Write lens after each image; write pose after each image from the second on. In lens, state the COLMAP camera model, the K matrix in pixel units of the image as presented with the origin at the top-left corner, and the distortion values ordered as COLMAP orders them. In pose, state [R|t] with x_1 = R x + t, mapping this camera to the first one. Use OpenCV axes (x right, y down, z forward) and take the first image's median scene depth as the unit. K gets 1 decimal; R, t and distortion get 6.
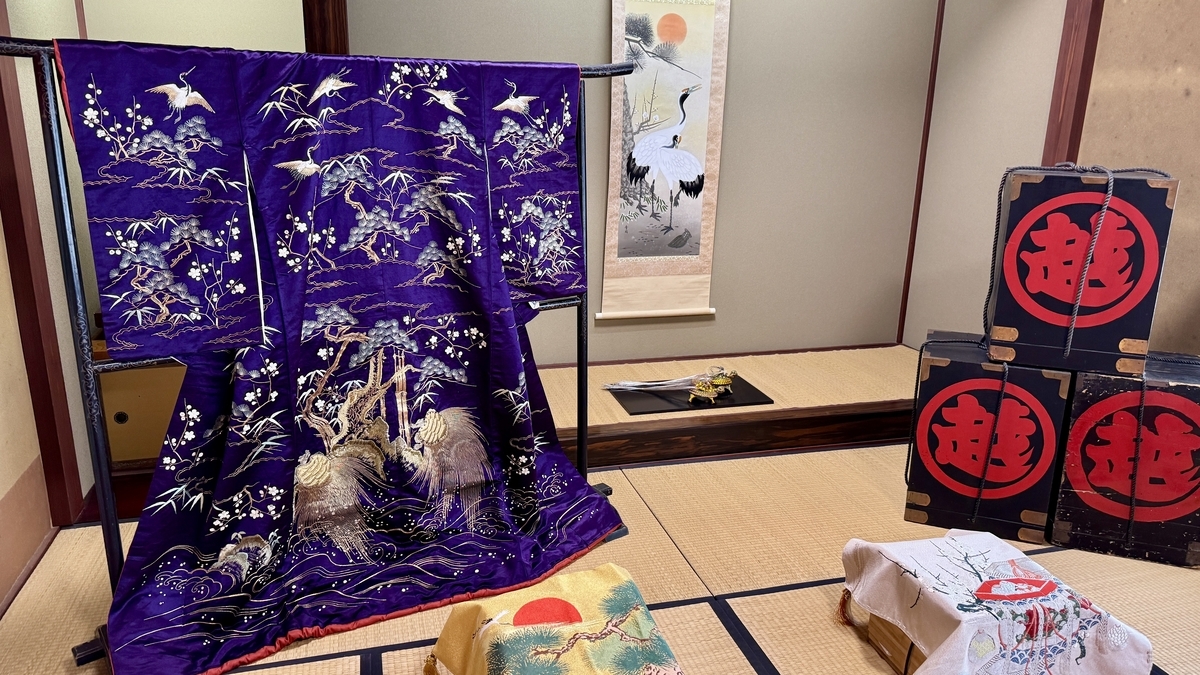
lens RADIAL K [[821.5, 0, 597.1], [0, 821.5, 332.5], [0, 0, 1]] dist [0.052048, -0.087048]
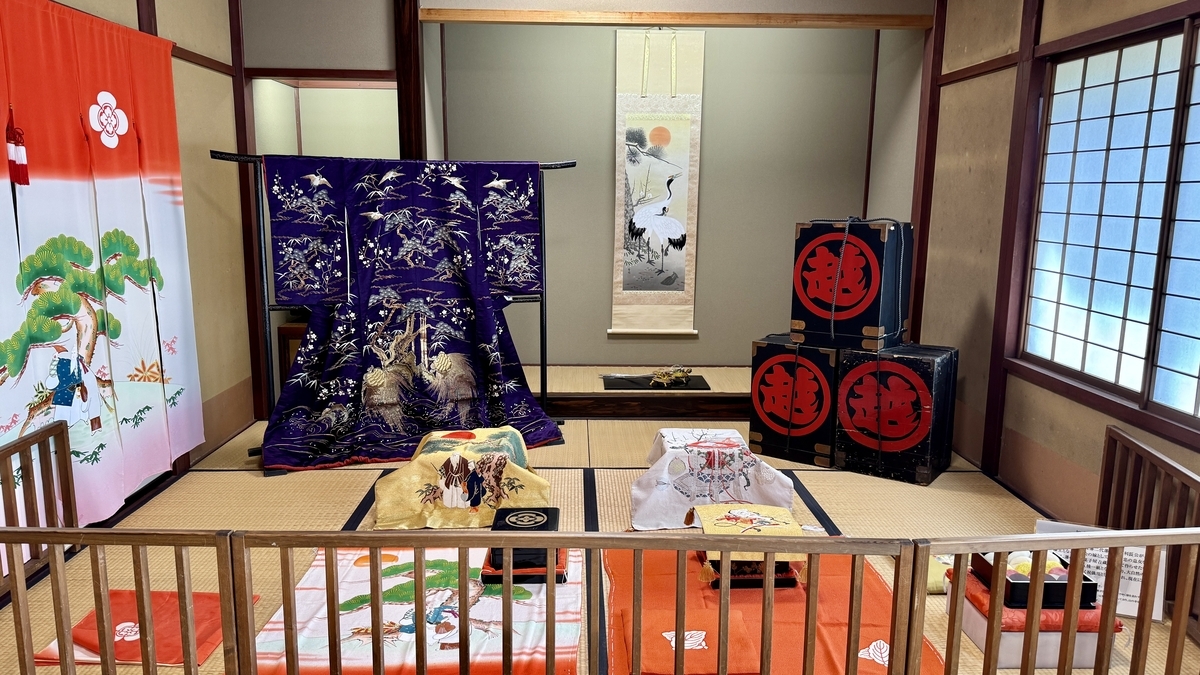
lens RADIAL K [[821.5, 0, 611.2], [0, 821.5, 340.6], [0, 0, 1]] dist [0.052048, -0.087048]
pose [[0.970599, 0.030697, -0.238735, 0.580883], [-0.054309, 0.994187, -0.092965, 0.216090], [0.234494, 0.103197, 0.966625, -0.641315]]
